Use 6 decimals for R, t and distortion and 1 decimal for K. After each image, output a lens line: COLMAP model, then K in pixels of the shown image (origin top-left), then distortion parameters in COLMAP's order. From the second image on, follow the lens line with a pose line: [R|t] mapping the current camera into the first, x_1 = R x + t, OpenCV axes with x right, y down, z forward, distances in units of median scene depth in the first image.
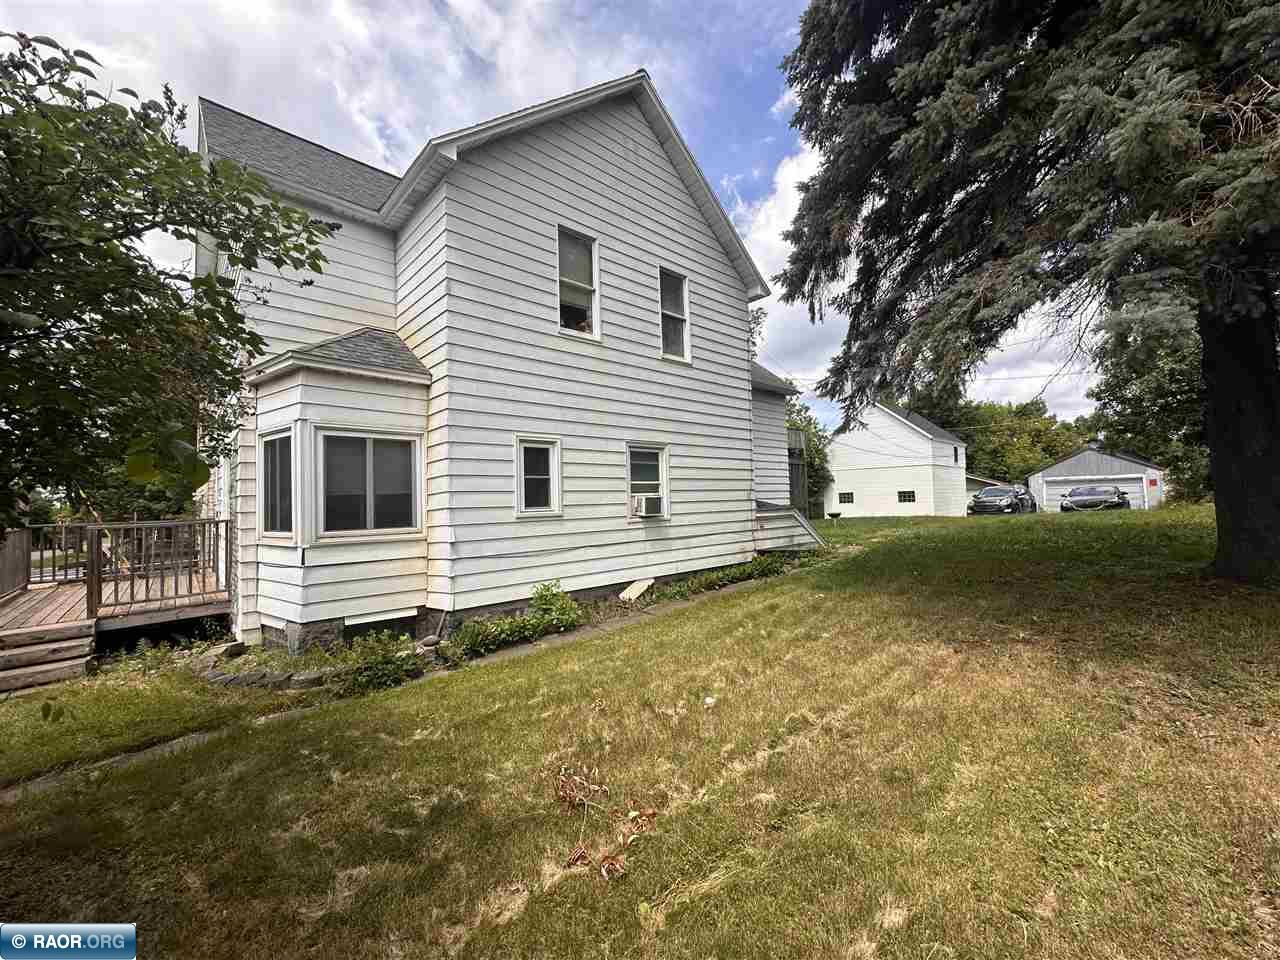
lens RADIAL K [[510.7, 0, 640.0], [0, 510.7, 480.0], [0, 0, 1]] dist [-0.000615, 0.000082]
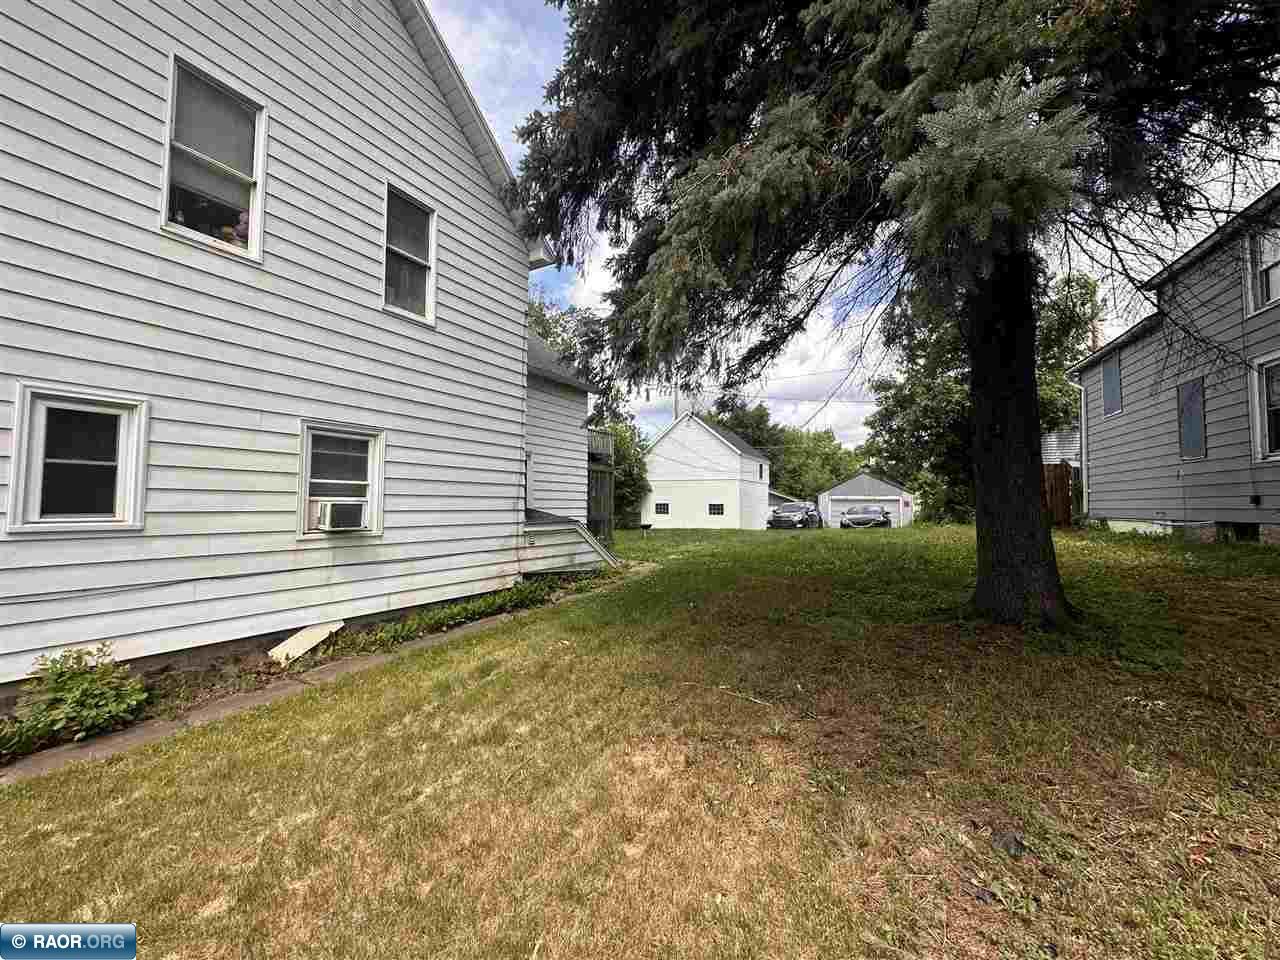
lens RADIAL K [[510.7, 0, 640.0], [0, 510.7, 480.0], [0, 0, 1]] dist [-0.000615, 0.000082]
pose [[0.951091, 0.048993, 0.305001, 0.177112], [-0.045701, 0.998794, -0.017929, -0.003454], [-0.305512, 0.003113, 0.952183, 0.205317]]
